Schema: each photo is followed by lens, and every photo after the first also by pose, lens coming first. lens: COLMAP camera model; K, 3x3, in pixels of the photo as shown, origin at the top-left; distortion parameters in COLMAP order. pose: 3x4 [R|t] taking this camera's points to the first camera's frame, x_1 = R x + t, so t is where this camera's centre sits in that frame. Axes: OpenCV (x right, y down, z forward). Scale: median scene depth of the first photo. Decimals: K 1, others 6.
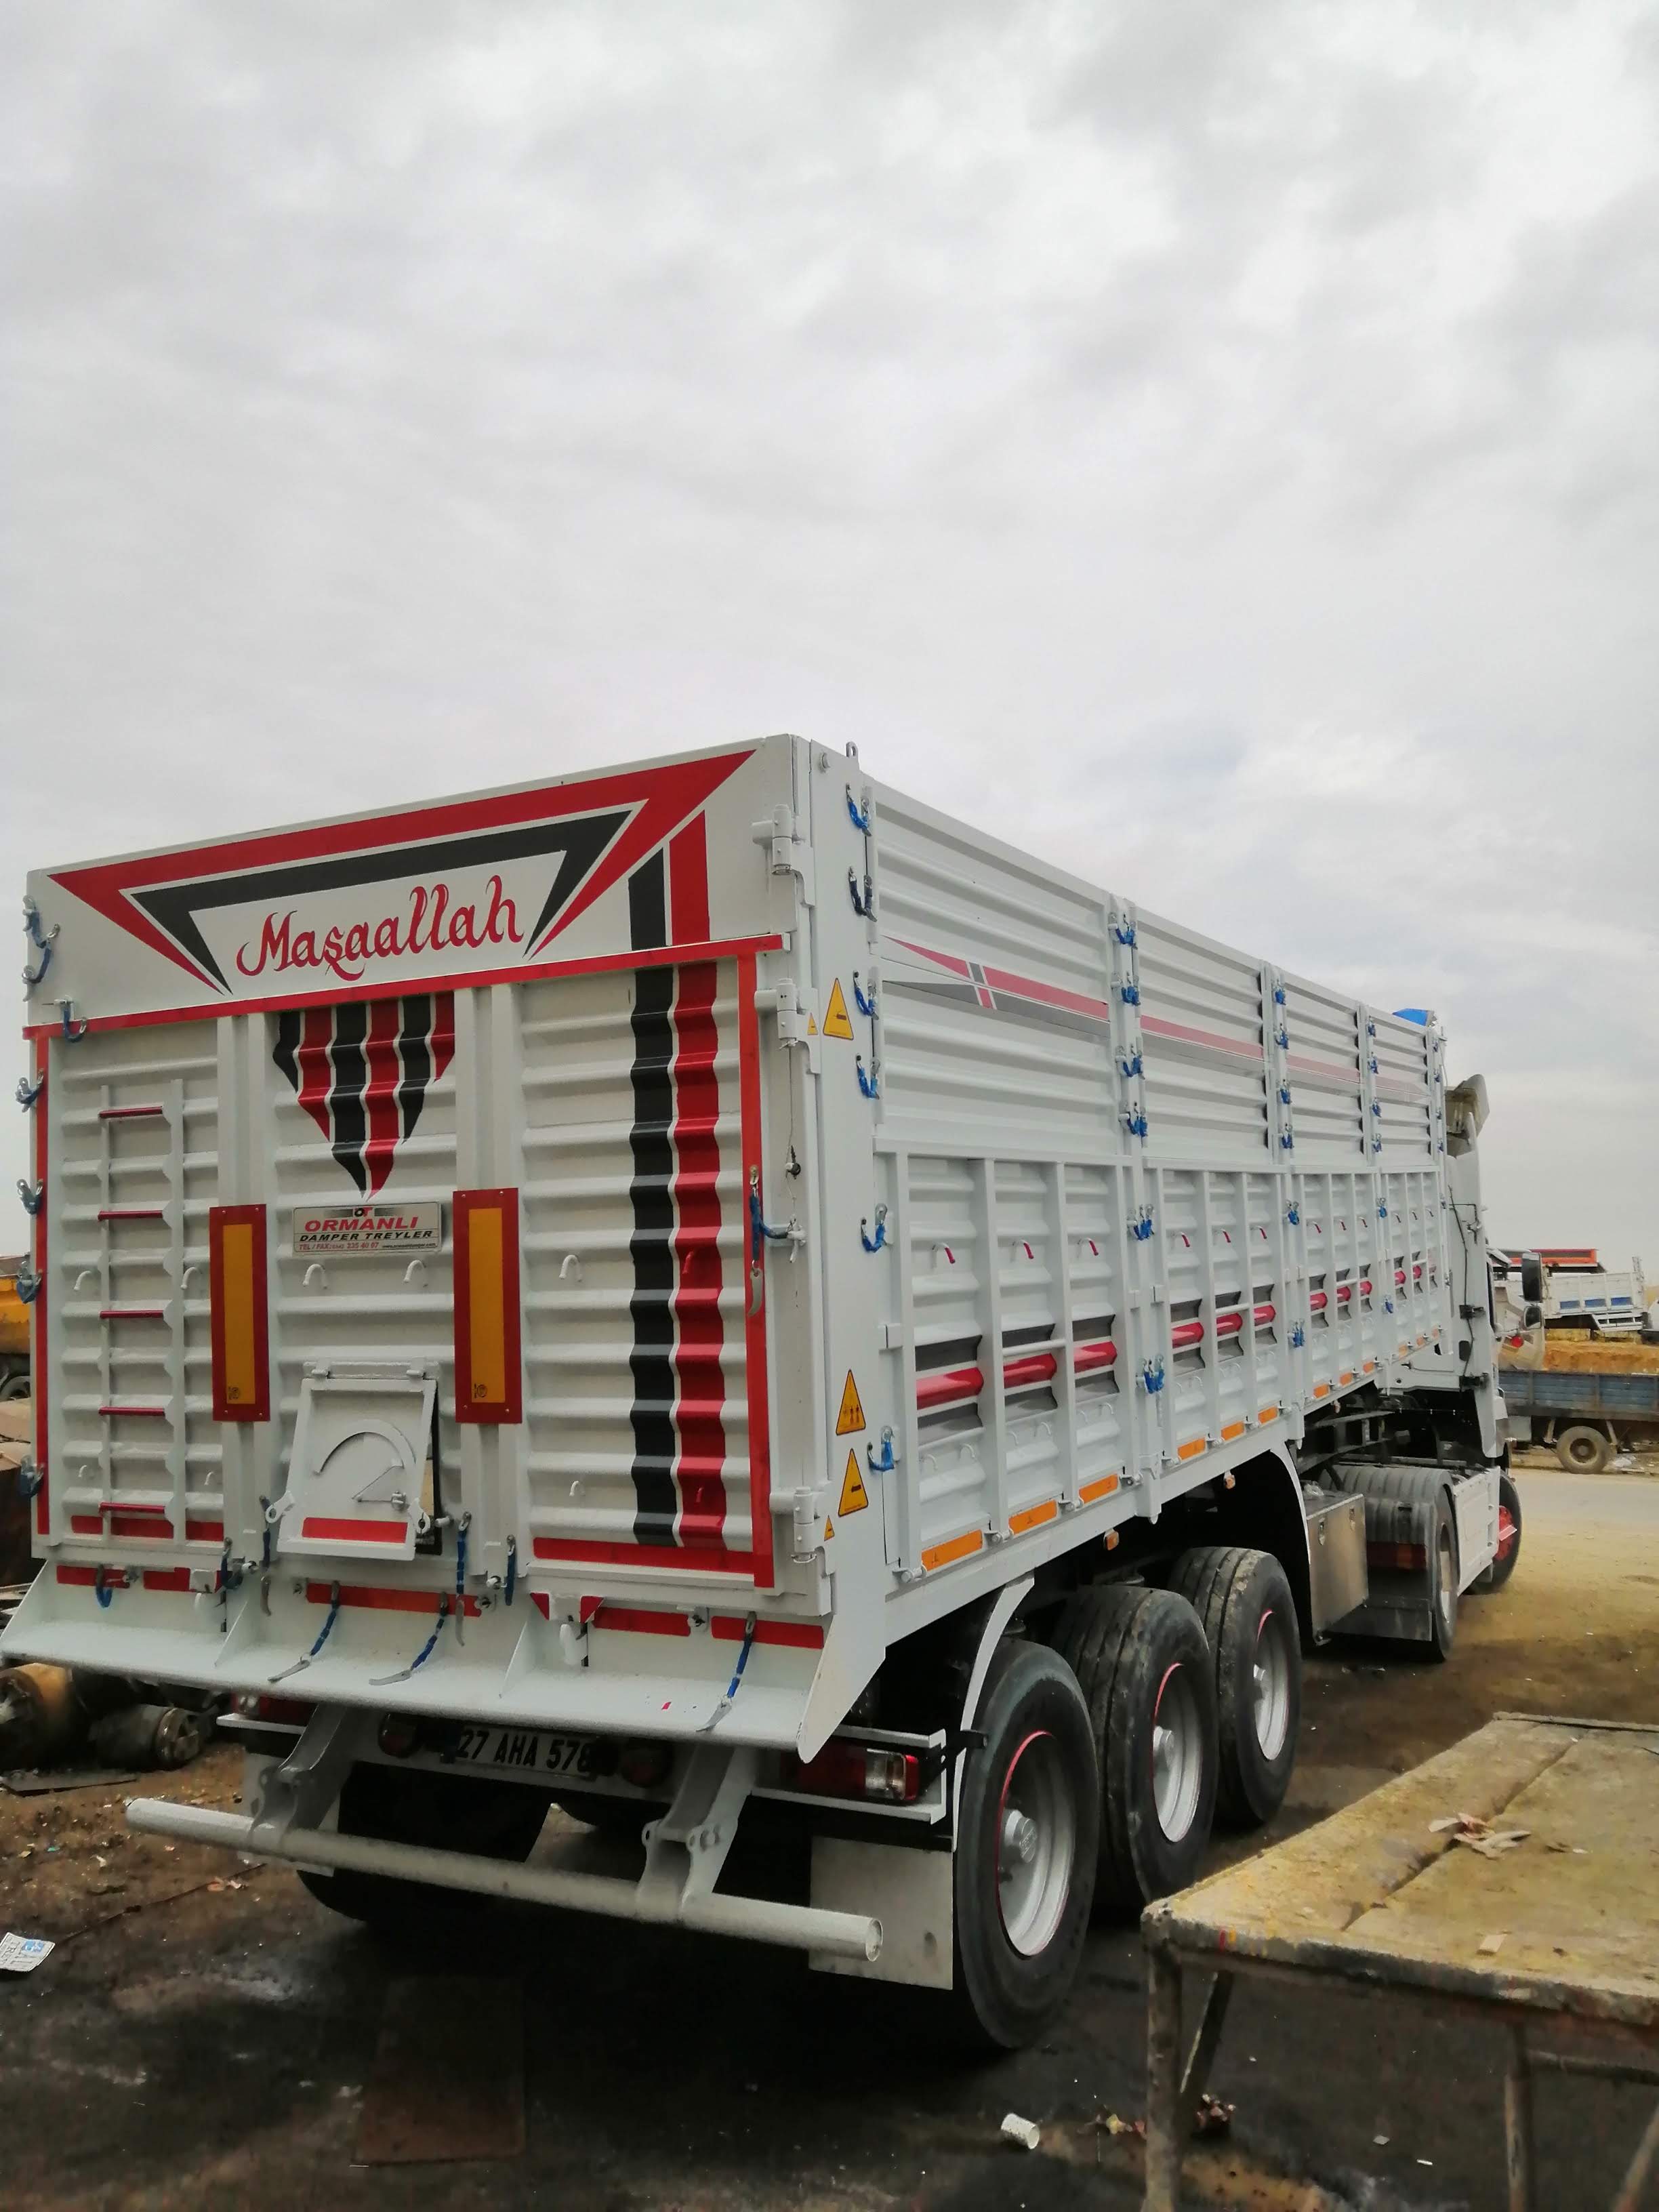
lens RADIAL K [[1781.4, 0, 829.5], [0, 1781.4, 1106.0], [0, 0, 1]] dist [0.107972, -0.247275]
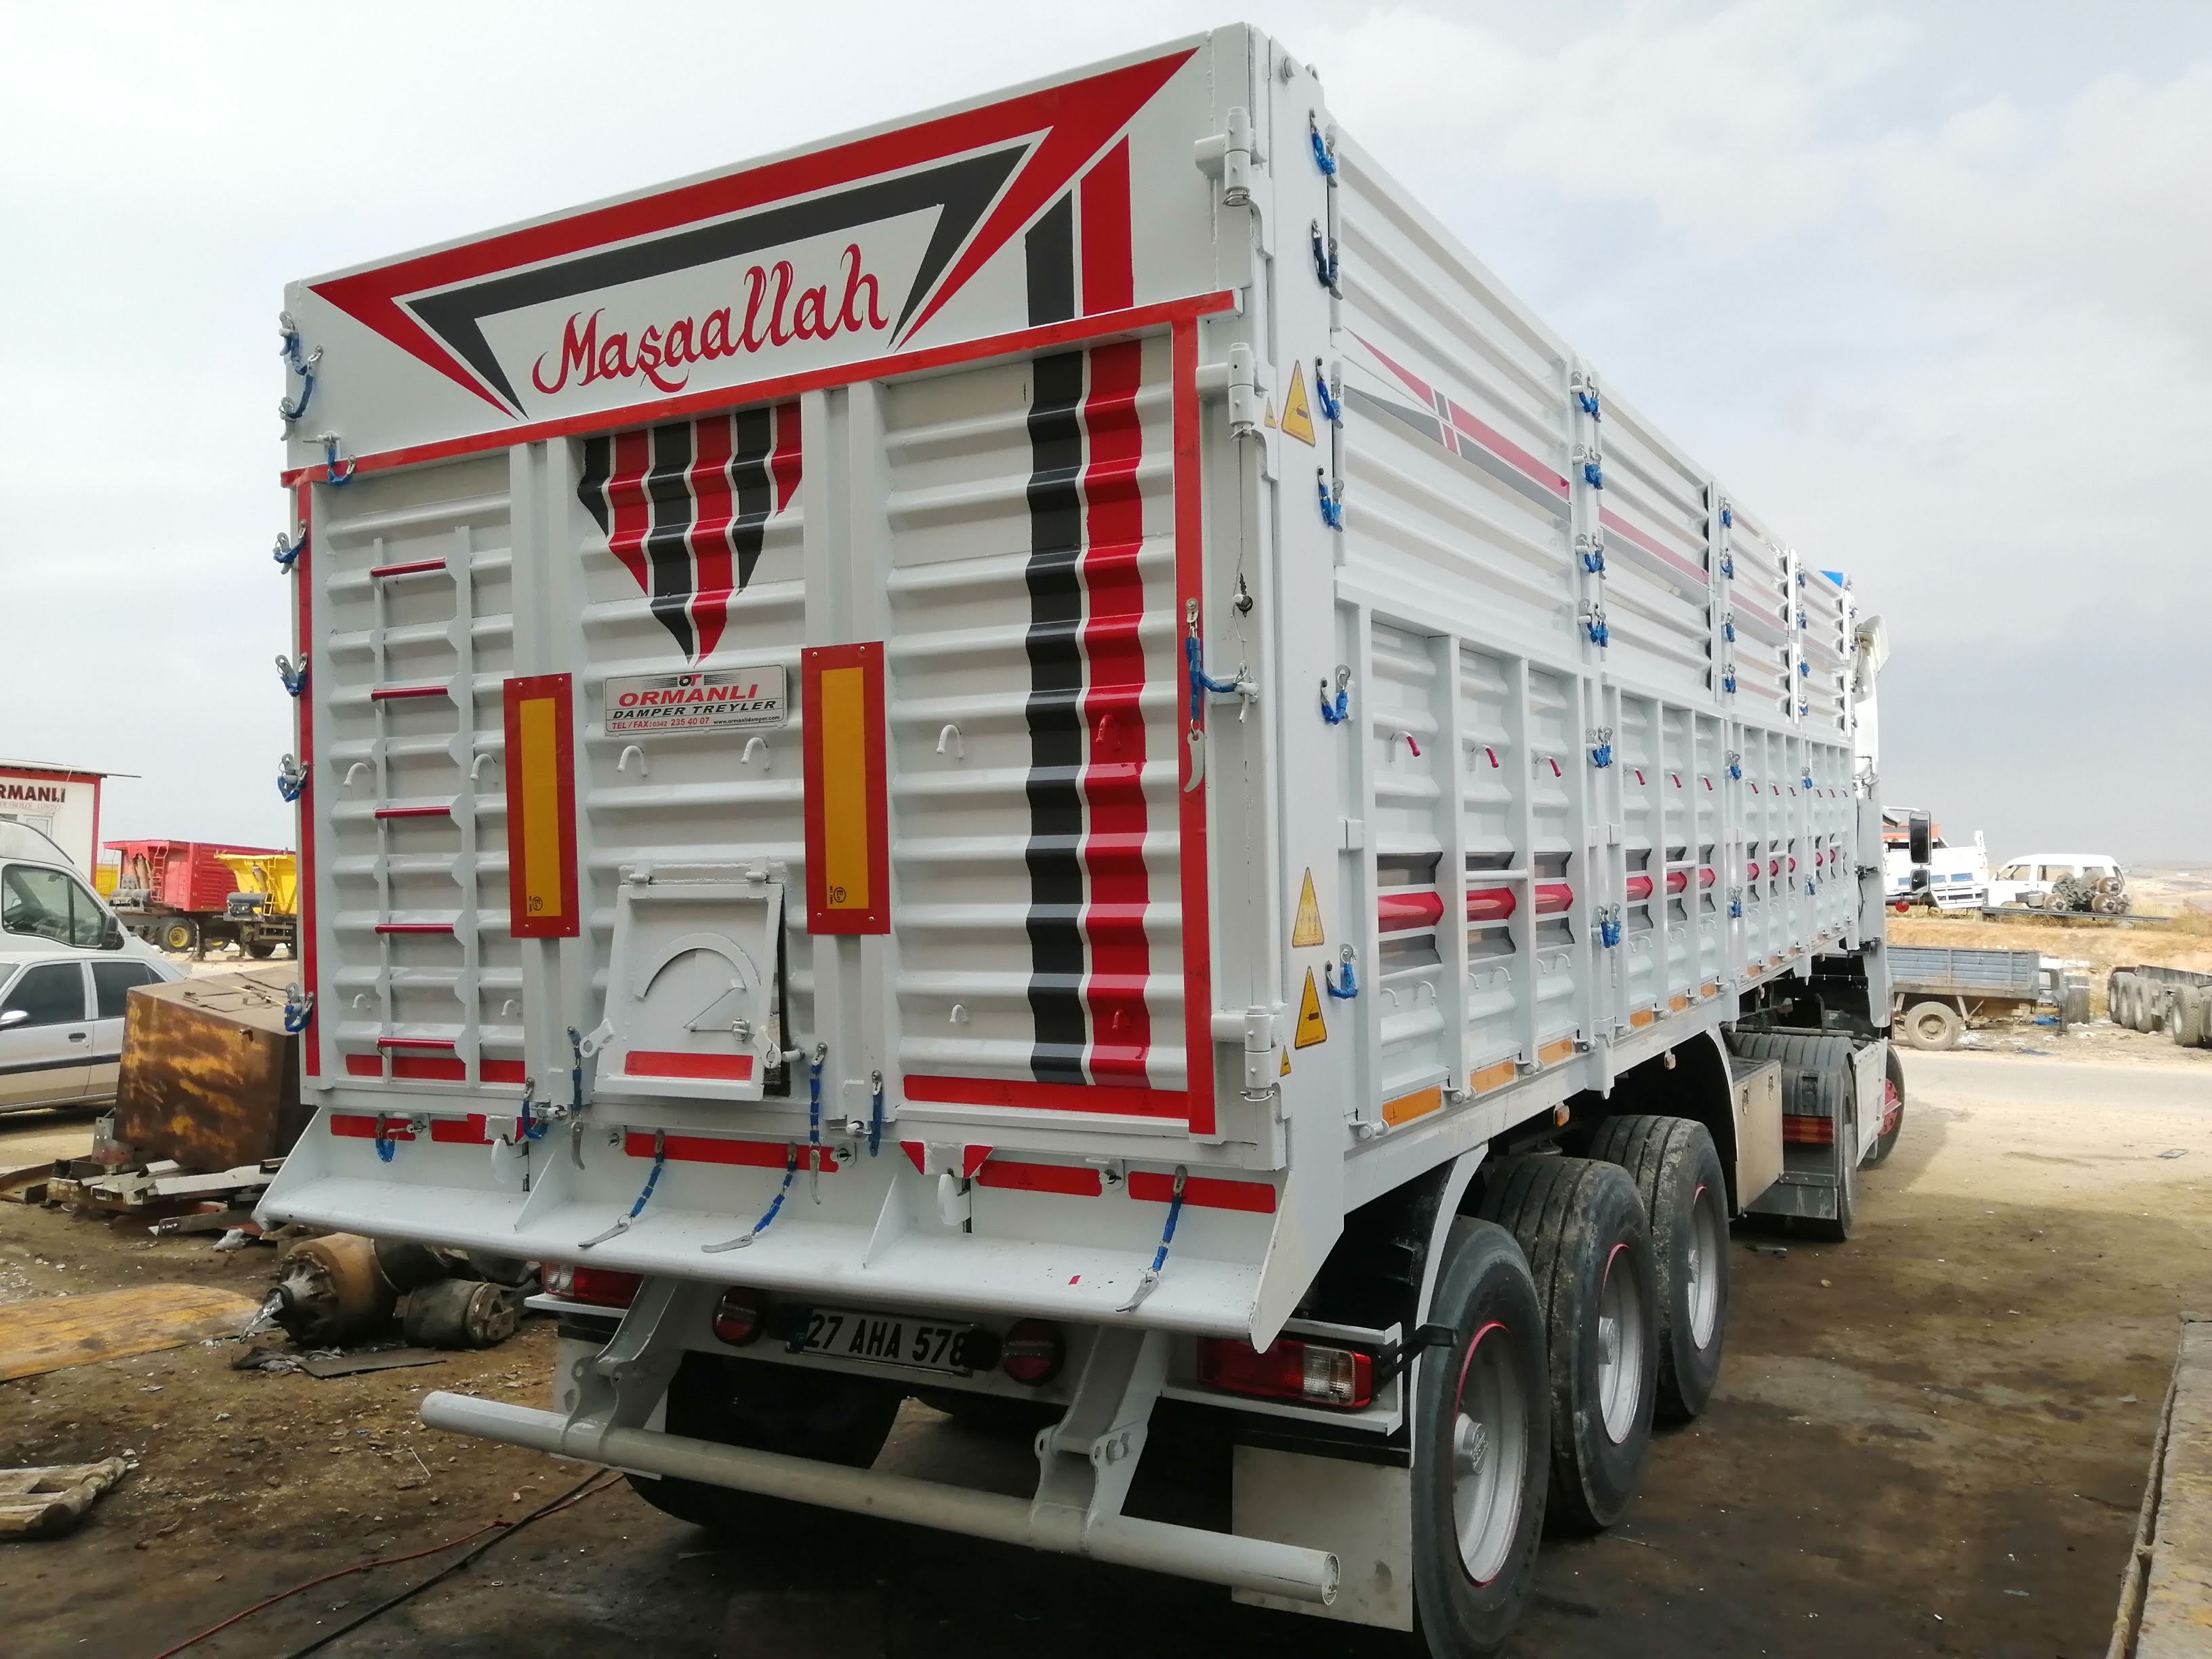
lens RADIAL K [[1781.4, 0, 1095.5], [0, 1781.4, 830.7], [0, 0, 1]] dist [0.107972, -0.247275]
pose [[0.999539, 0.008418, -0.029183, -0.053127], [-0.006804, 0.998464, 0.054988, 0.080794], [0.029601, -0.054764, 0.998060, 0.195399]]
